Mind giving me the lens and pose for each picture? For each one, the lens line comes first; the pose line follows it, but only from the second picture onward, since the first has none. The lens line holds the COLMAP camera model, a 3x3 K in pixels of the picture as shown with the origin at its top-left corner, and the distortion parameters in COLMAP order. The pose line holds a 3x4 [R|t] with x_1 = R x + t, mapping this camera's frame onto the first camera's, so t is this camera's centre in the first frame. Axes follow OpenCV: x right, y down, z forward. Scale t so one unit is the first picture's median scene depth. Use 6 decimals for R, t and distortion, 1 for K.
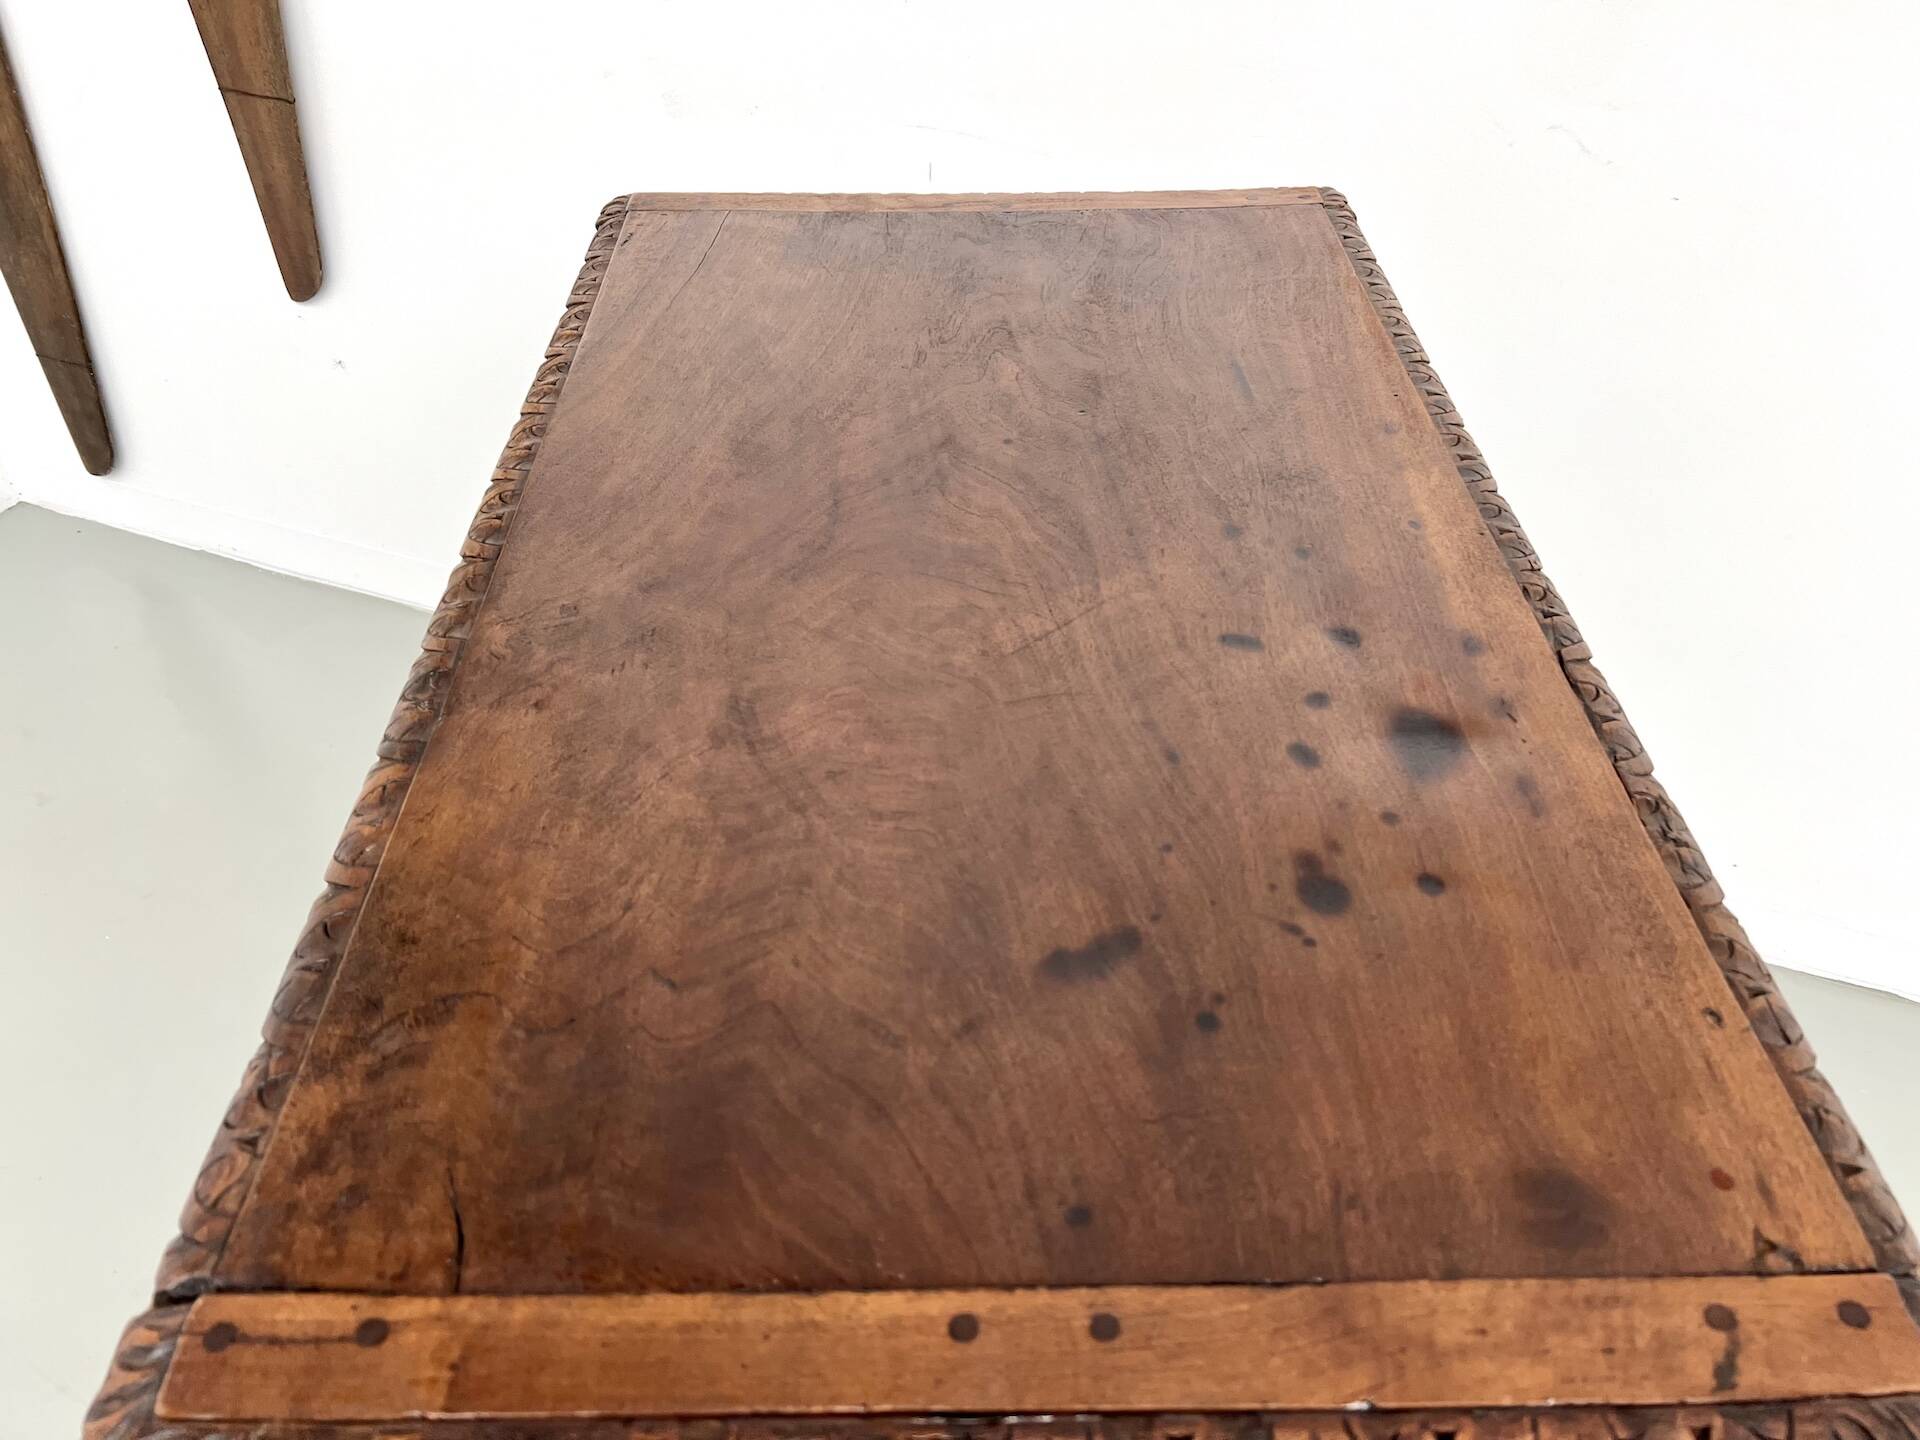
lens RADIAL K [[1509.6, 0, 925.6], [0, 1509.6, 720.2], [0, 0, 1]] dist [0.048564, -0.001656]
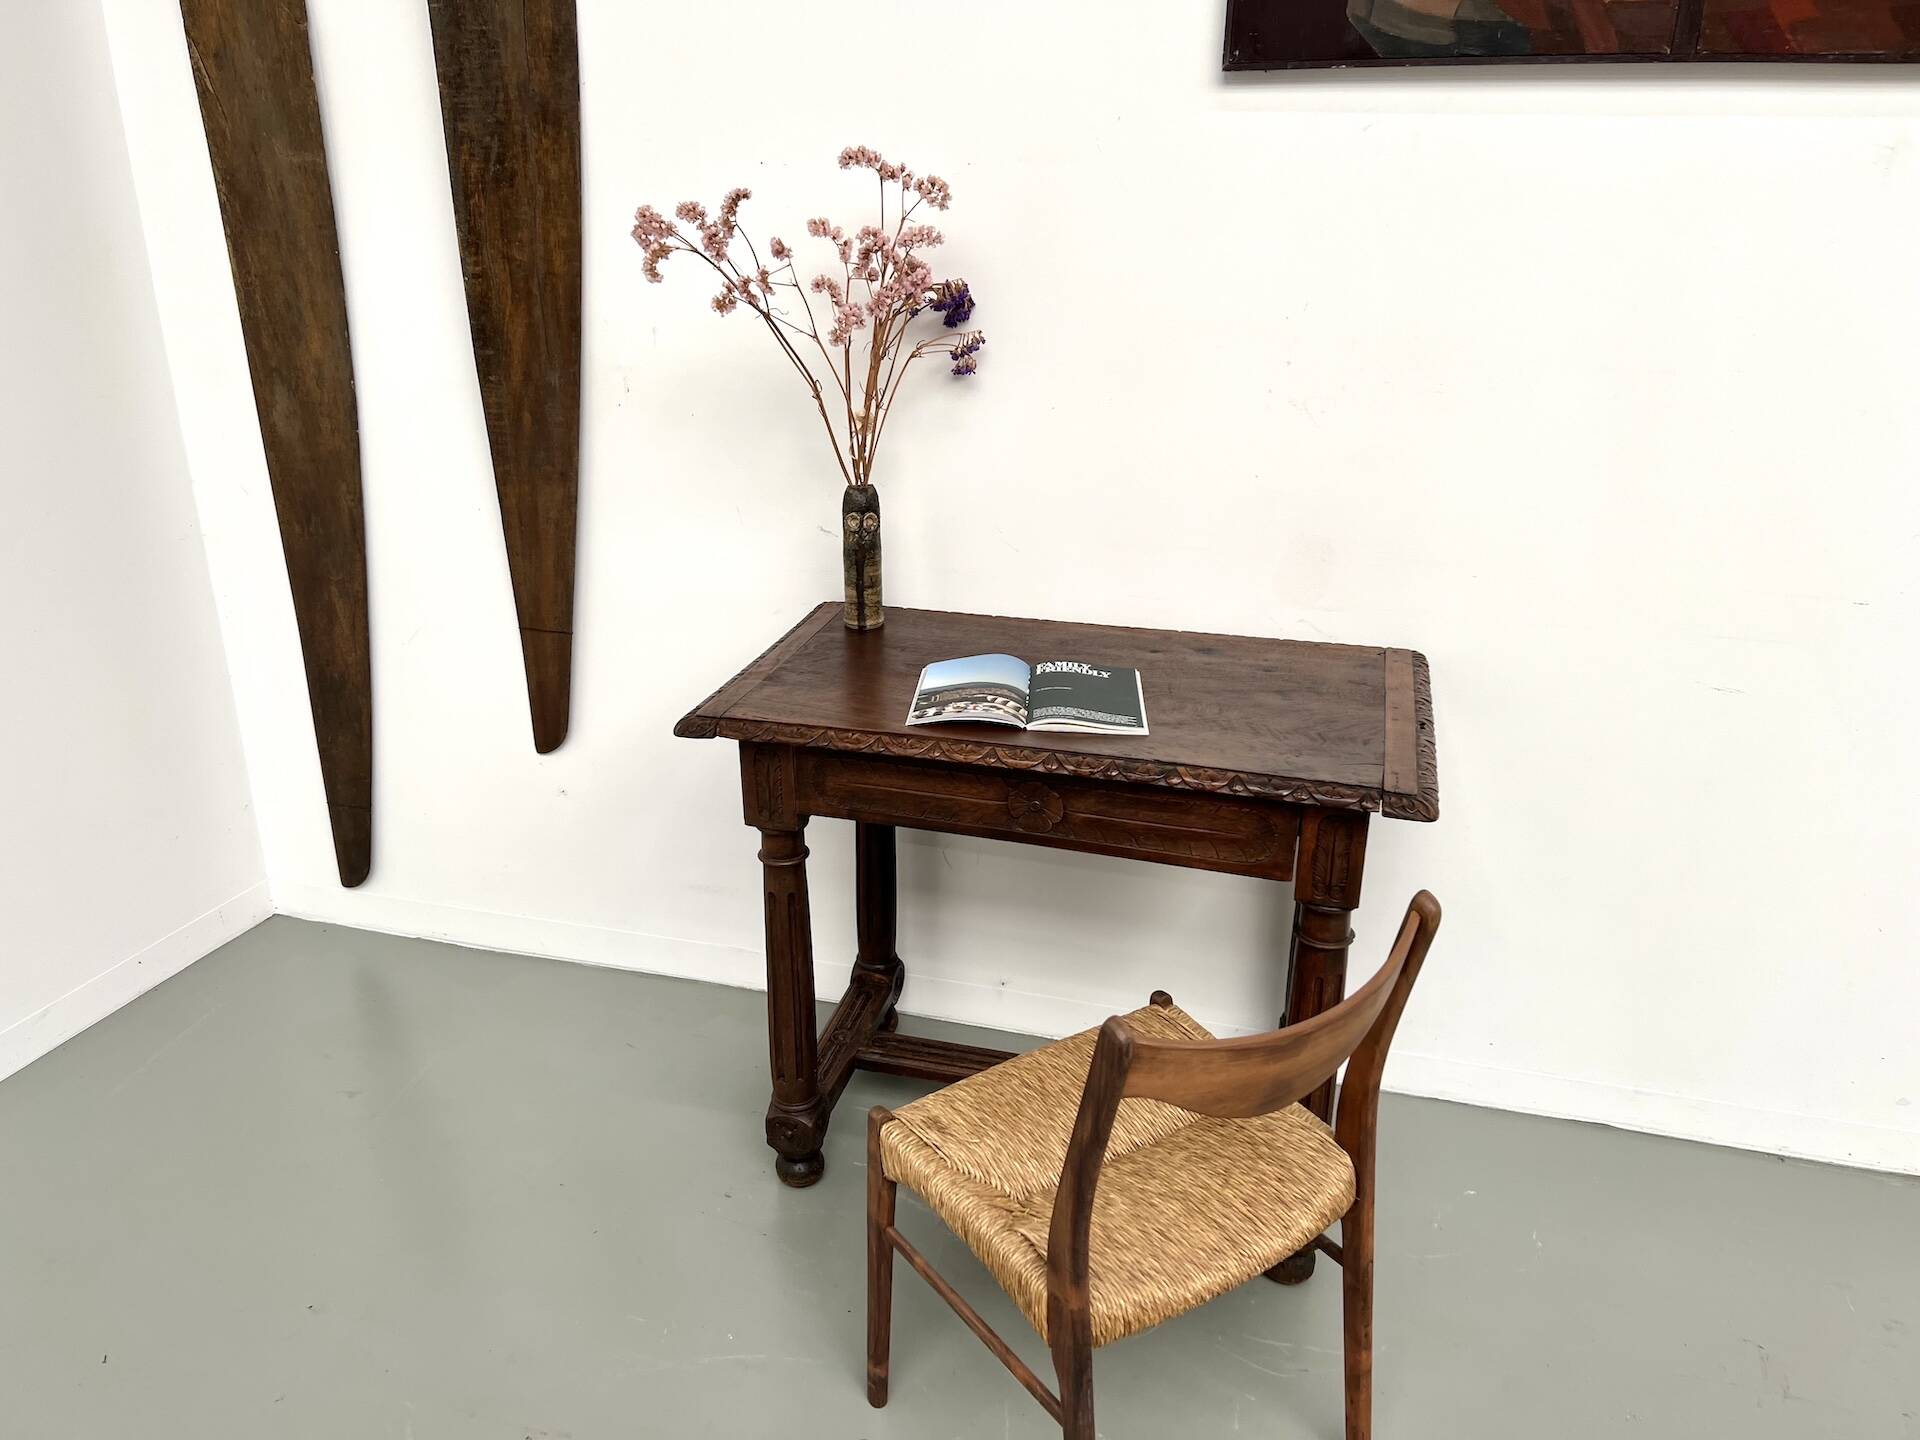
lens RADIAL K [[1426.5, 0, 965.2], [0, 1426.5, 733.4], [0, 0, 1]] dist [0.031965, -0.032938]
pose [[0.261096, -0.367167, 0.892758, -2.307582], [0.621464, 0.771620, 0.135593, -0.517555], [-0.738655, 0.519414, 0.429648, 0.086226]]
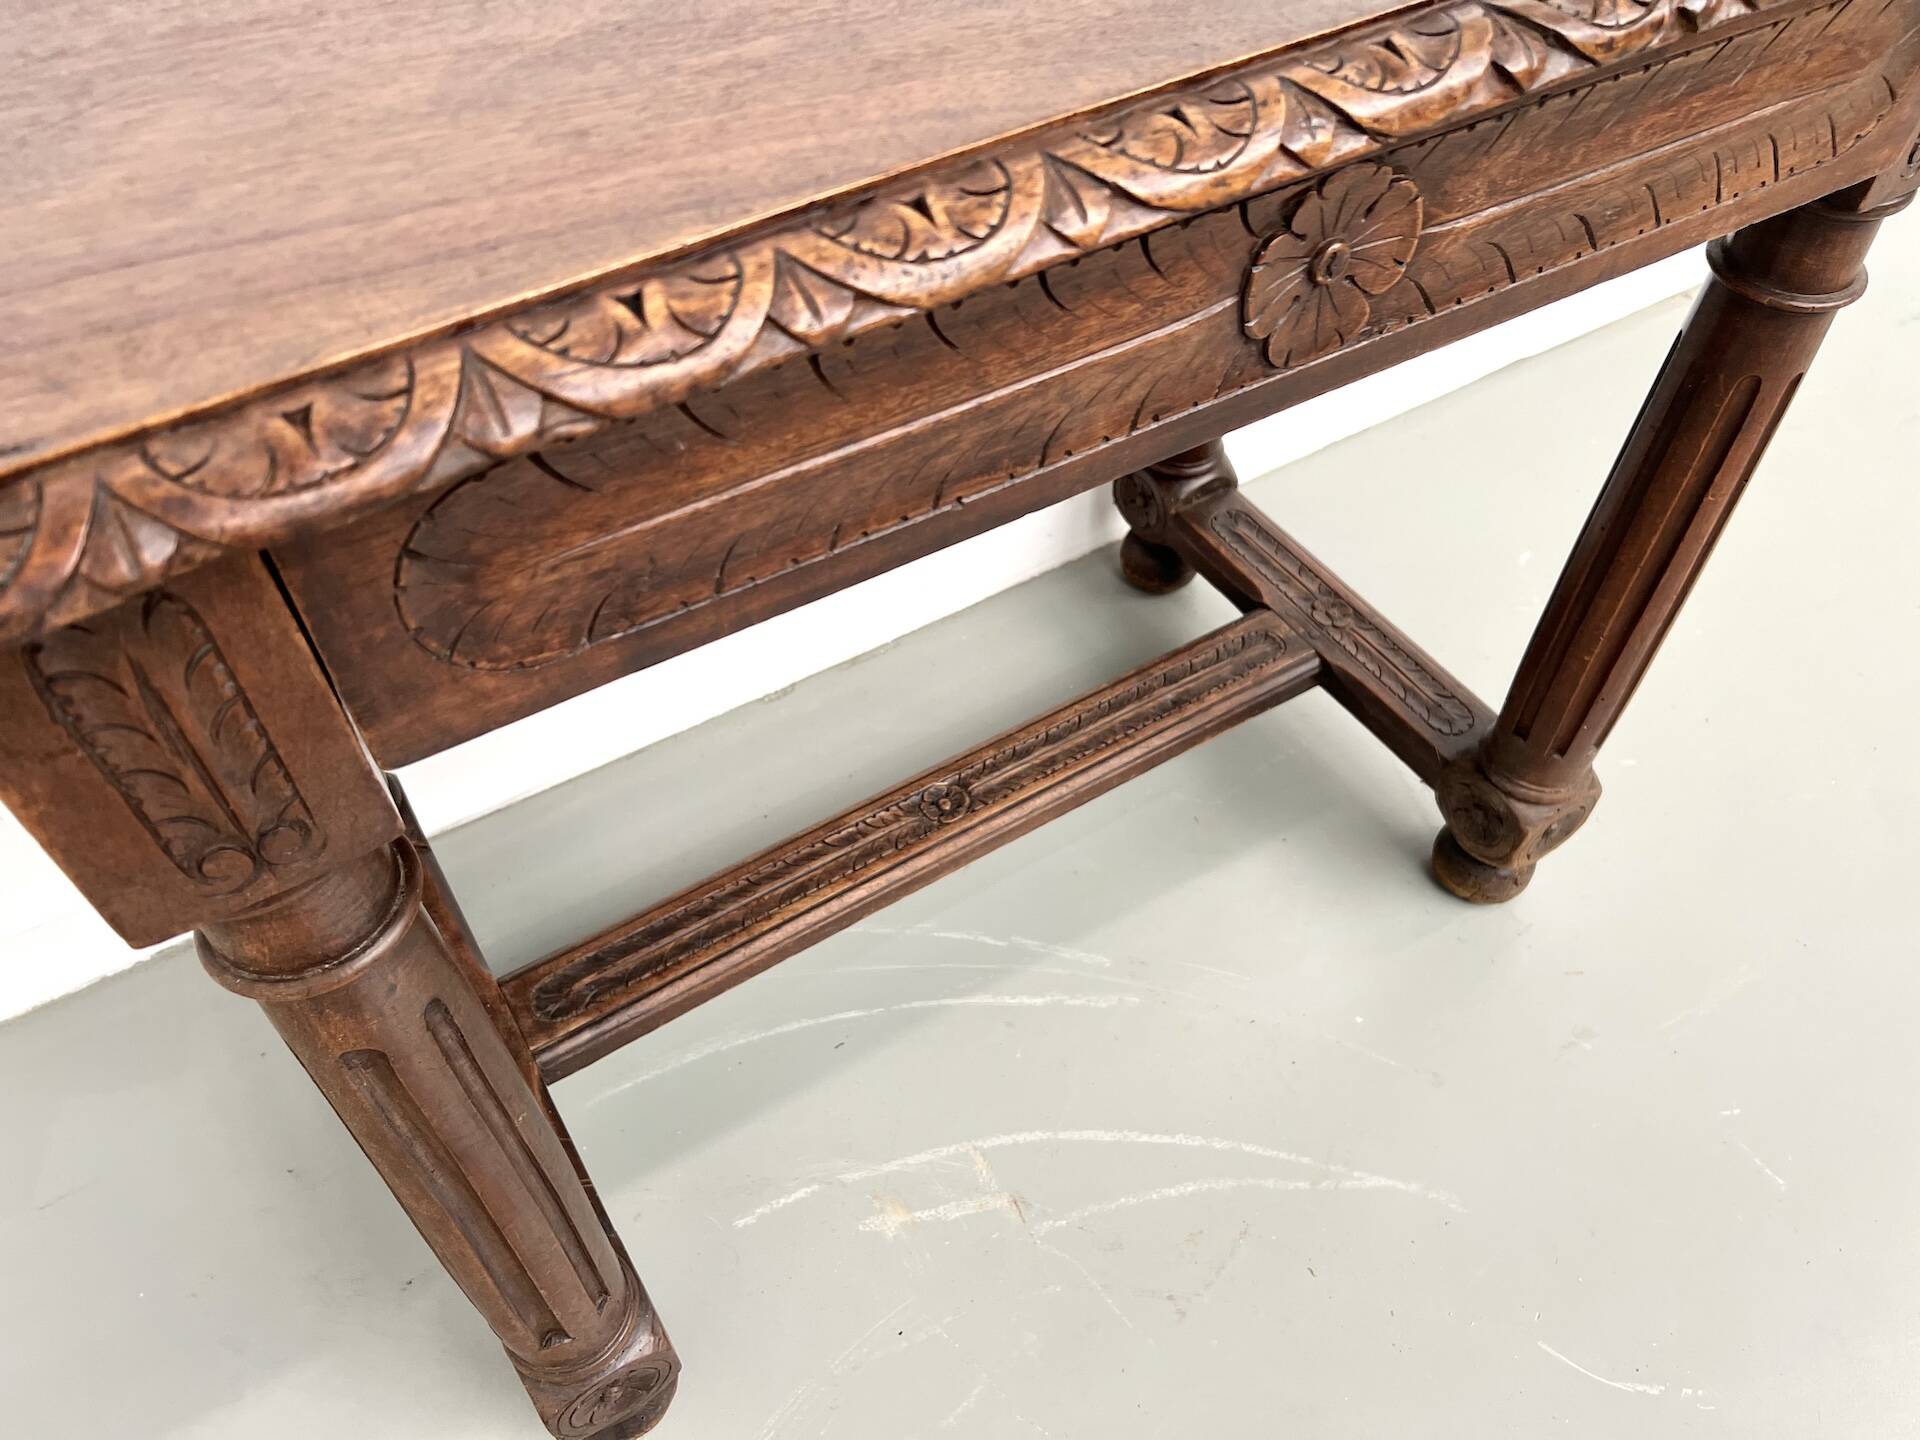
lens RADIAL K [[1455.7, 0, 960.0], [0, 1455.7, 720.0], [0, 0, 1]] dist [0.031092, -0.047384]
pose [[-0.522187, -0.652410, 0.549256, -0.637717], [0.553700, 0.230484, 0.800183, -0.567985], [-0.648642, 0.721968, 0.240884, 1.144198]]
